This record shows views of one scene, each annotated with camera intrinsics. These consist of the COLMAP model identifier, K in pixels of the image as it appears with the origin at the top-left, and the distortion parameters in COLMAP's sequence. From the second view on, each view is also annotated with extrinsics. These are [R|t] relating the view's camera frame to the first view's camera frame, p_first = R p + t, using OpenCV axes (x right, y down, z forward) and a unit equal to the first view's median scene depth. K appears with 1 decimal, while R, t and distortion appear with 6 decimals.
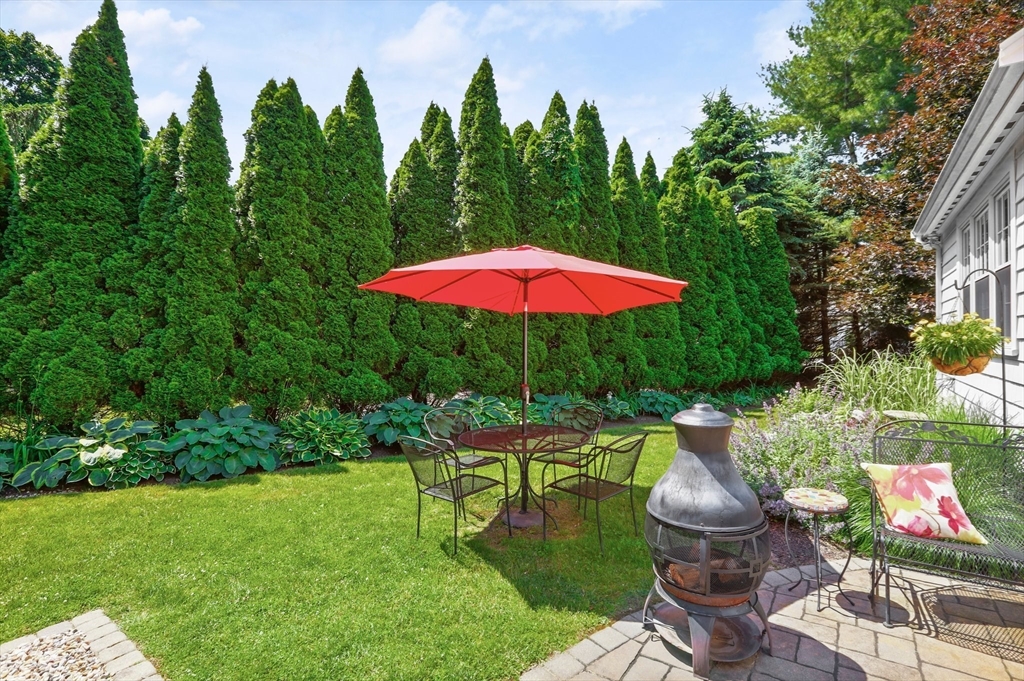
lens RADIAL K [[484.8, 0, 508.5], [0, 484.8, 345.4], [0, 0, 1]] dist [-0.030497, 0.001527]
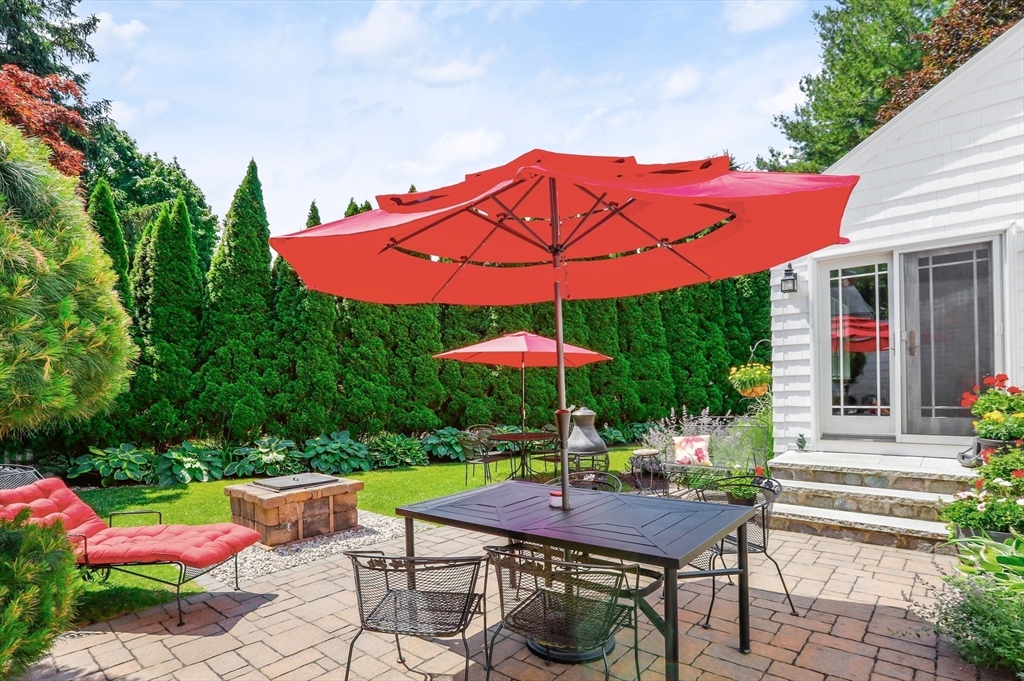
lens RADIAL K [[484.8, 0, 522.4], [0, 484.8, 340.3], [0, 0, 1]] dist [-0.030497, 0.001527]
pose [[0.998977, -0.025125, -0.037603, 0.063383], [0.021078, 0.994313, -0.104392, 0.011347], [0.040012, 0.103492, 0.993825, -0.483089]]
